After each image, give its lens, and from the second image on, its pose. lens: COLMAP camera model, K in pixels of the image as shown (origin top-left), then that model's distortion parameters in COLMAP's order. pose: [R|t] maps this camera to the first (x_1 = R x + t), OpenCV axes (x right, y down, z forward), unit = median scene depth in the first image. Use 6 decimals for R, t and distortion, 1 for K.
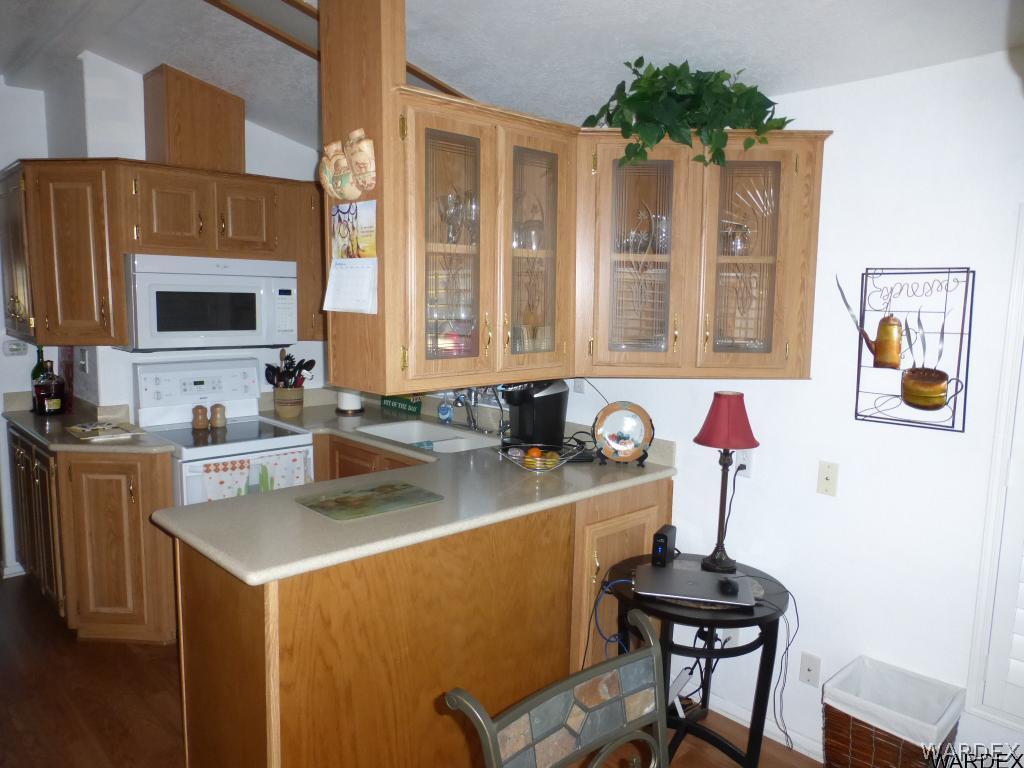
lens RADIAL K [[731.0, 0, 527.0], [0, 731.0, 384.9], [0, 0, 1]] dist [-0.033487, 0.000168]
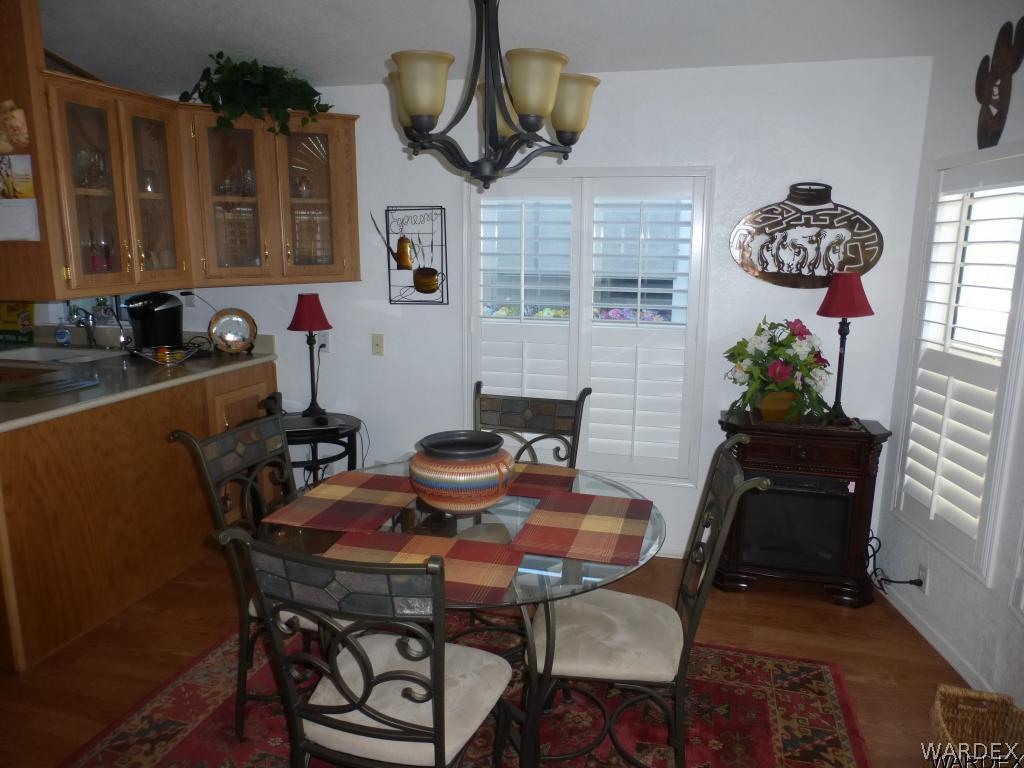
lens RADIAL K [[731.0, 0, 527.0], [0, 731.0, 384.9], [0, 0, 1]] dist [-0.033487, 0.000168]
pose [[0.849395, -0.117449, 0.514523, -0.121991], [0.076217, 0.992001, 0.100619, 0.079153], [-0.522225, -0.046250, 0.851553, -0.476288]]
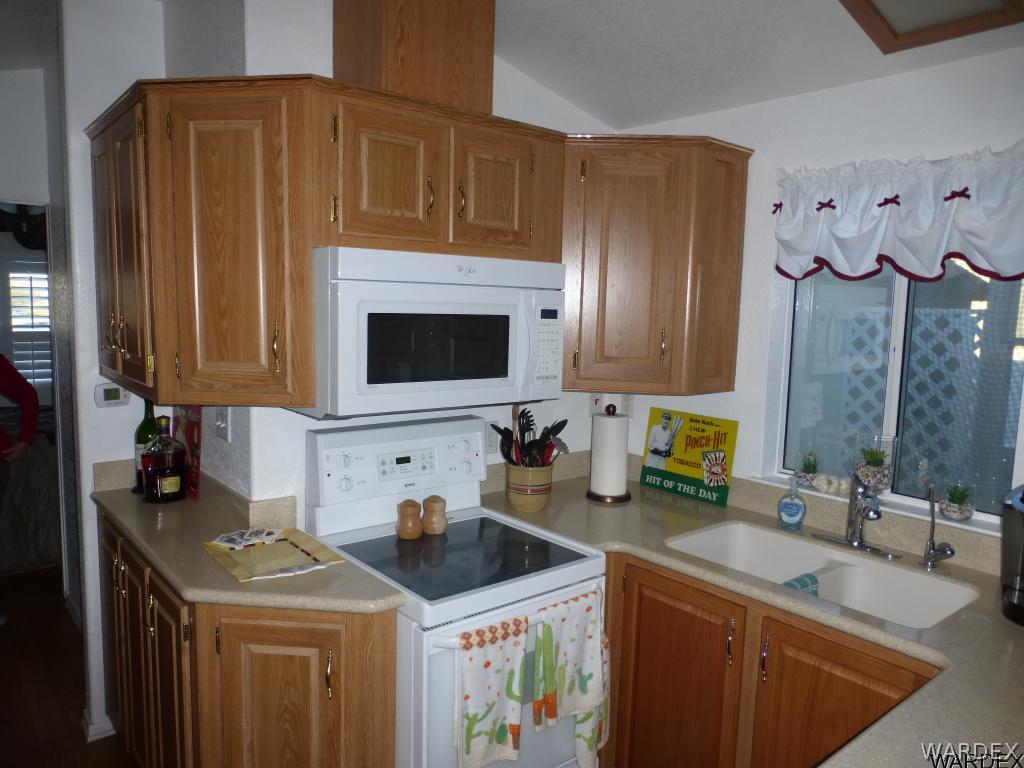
lens RADIAL K [[736.7, 0, 512.0], [0, 736.7, 384.0], [0, 0, 1]] dist [-0.028872, -0.000852]
pose [[0.996388, 0.013732, -0.083799, -0.429015], [-0.015010, 0.999780, -0.014641, -0.082209], [0.083579, 0.015846, 0.996375, 0.536363]]
